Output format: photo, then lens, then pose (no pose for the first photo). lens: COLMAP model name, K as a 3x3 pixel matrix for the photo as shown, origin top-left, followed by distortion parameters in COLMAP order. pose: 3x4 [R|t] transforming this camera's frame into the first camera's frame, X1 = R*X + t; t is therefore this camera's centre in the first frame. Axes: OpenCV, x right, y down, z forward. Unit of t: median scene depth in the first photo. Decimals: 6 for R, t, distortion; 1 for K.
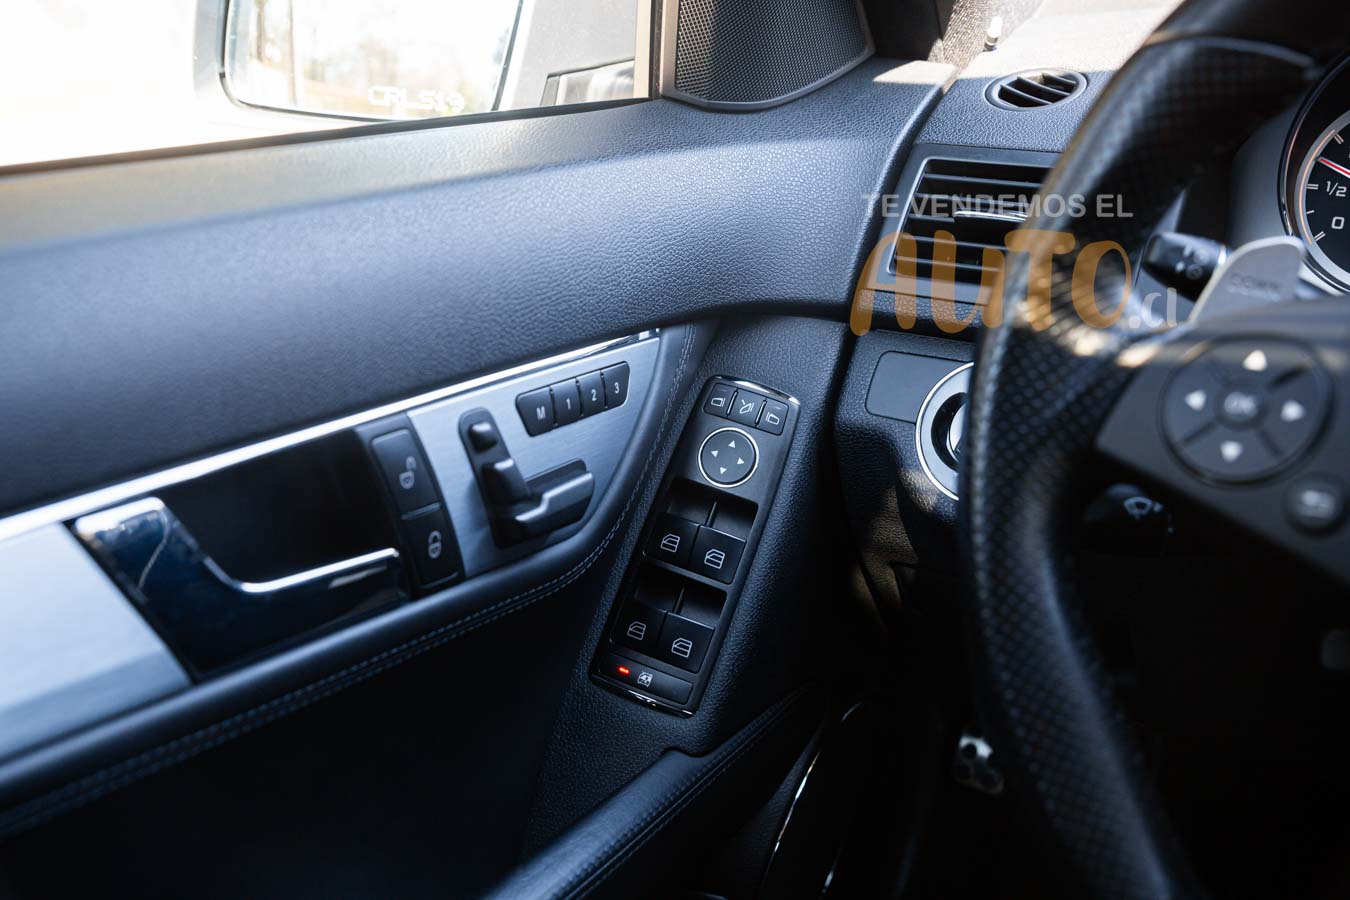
lens RADIAL K [[1376.2, 0, 678.3], [0, 1376.2, 455.3], [0, 0, 1]] dist [-0.000261, 0.000000]
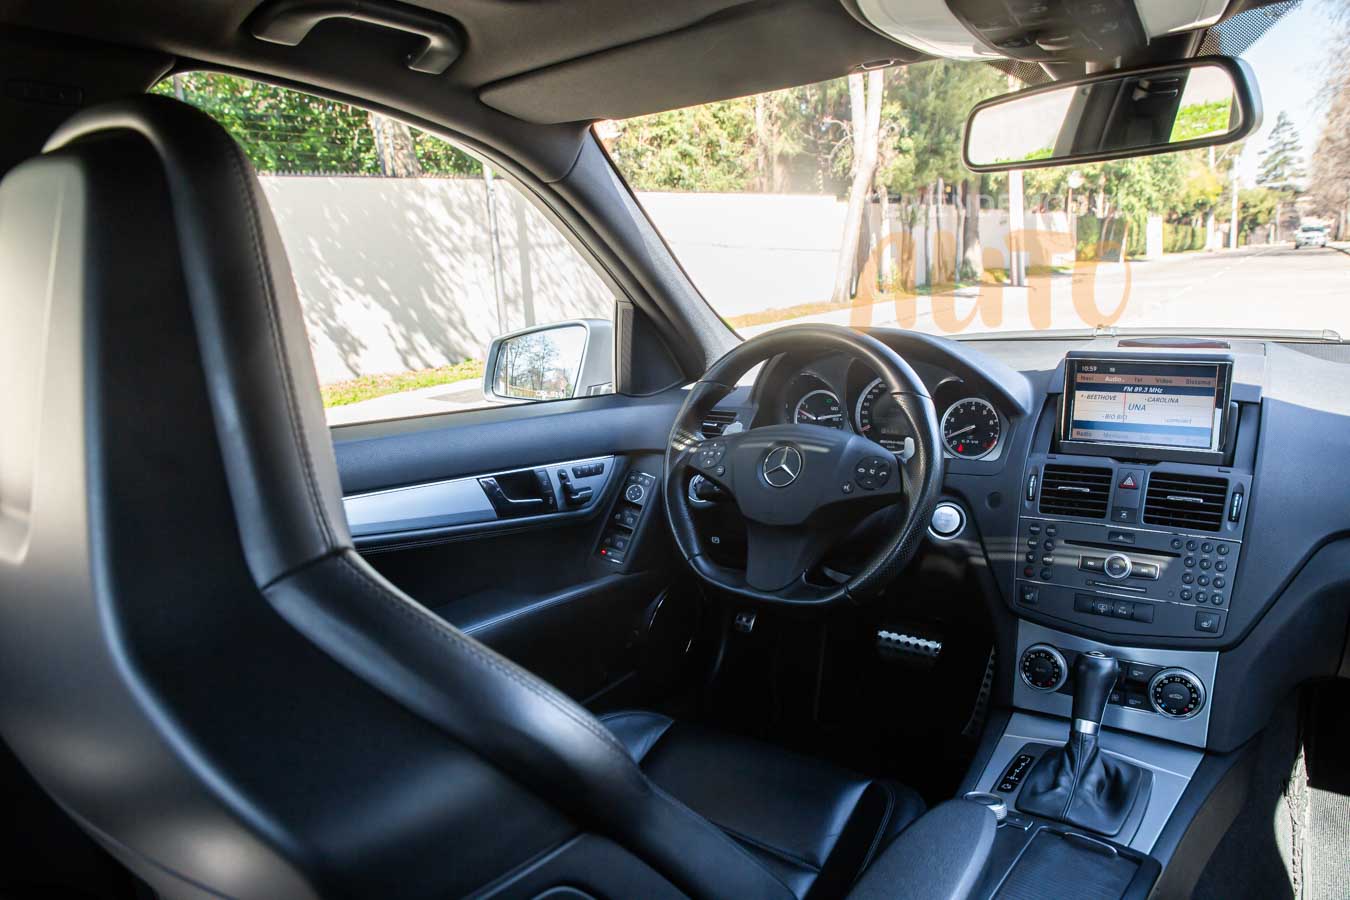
lens RADIAL K [[905.3, 0, 668.6], [0, 905.3, 459.9], [0, 0, 1]] dist [-0.136334, 0.092706]
pose [[0.998285, -0.004731, -0.058348, 0.293865], [-0.005311, 0.985298, -0.170761, 0.357565], [0.058298, 0.170778, 0.983583, -1.466073]]
